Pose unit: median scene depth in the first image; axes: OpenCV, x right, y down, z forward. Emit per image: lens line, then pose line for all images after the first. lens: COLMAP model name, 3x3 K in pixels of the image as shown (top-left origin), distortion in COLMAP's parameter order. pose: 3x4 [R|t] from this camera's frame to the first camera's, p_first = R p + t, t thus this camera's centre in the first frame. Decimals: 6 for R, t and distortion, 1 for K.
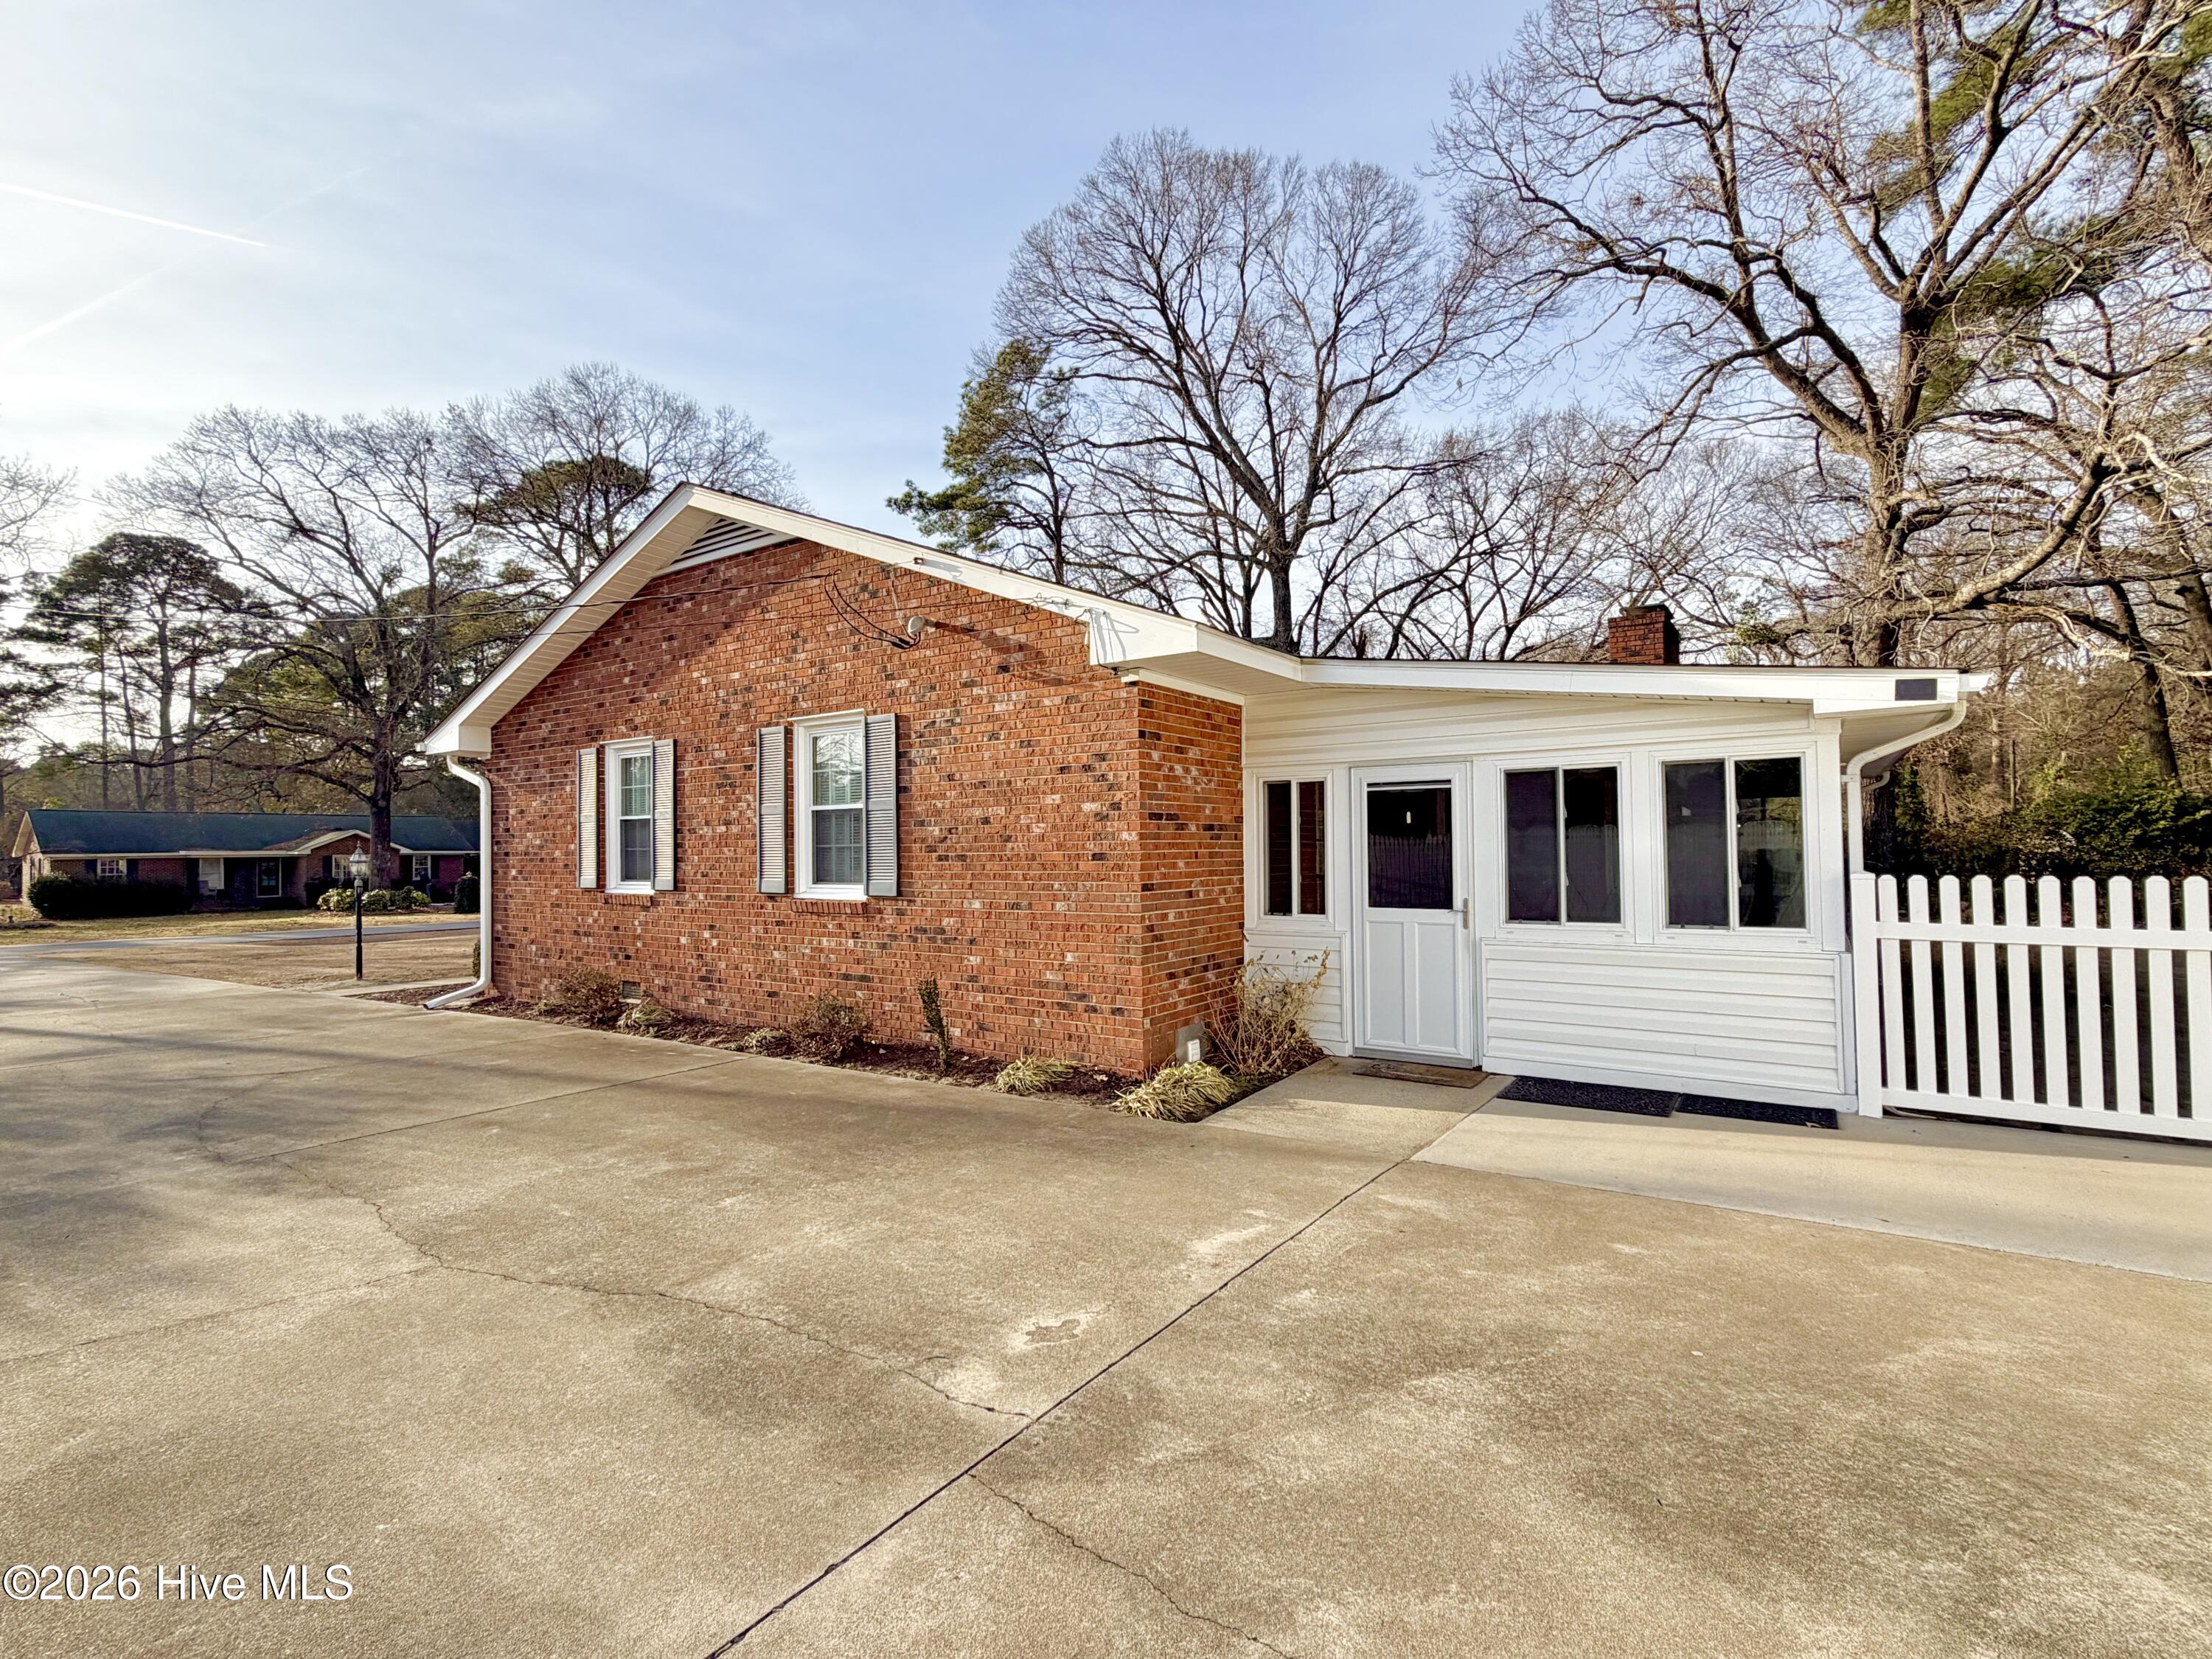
lens RADIAL K [[1007.6, 0, 1106.0], [0, 1007.6, 829.5], [0, 0, 1]] dist [0.001185, -0.000637]
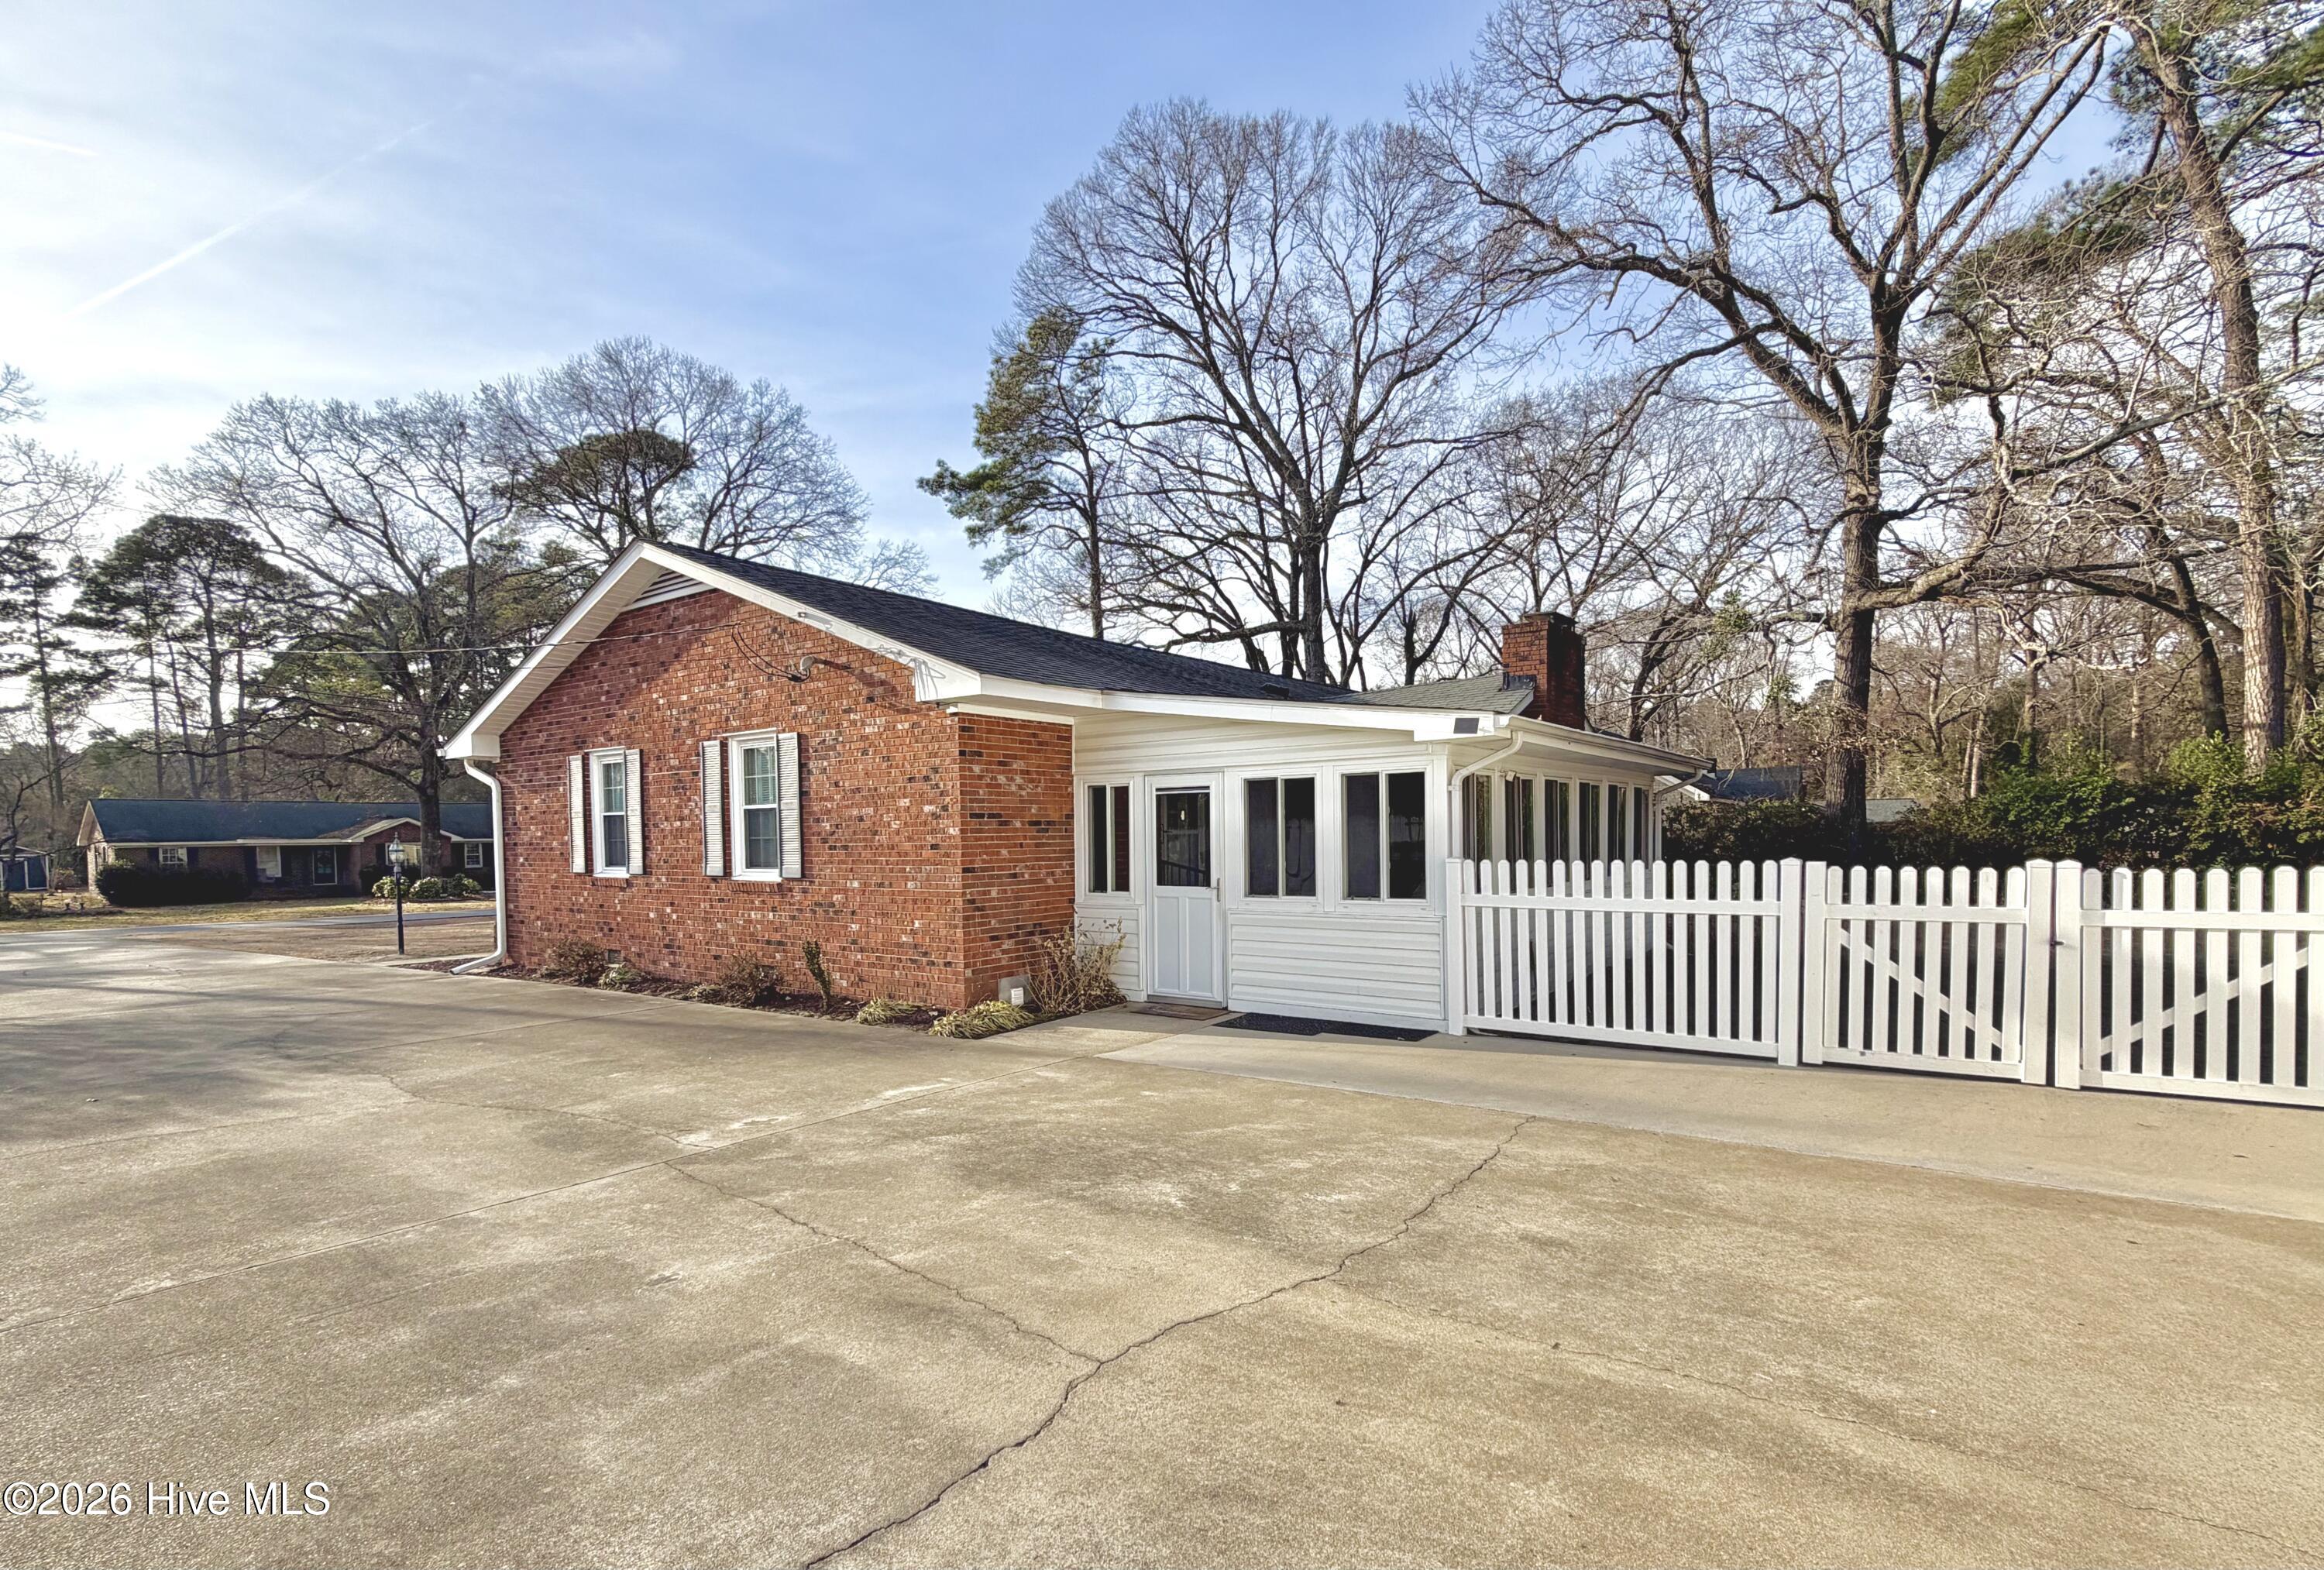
lens RADIAL K [[1072.6, 0, 1160.8], [0, 1072.6, 867.8], [0, 0, 1]] dist [-0.000900, 0.000336]
pose [[0.999524, -0.002146, -0.030772, 0.084892], [0.003726, 0.998671, 0.051402, -0.004167], [0.030621, -0.051492, 0.998204, -0.097998]]
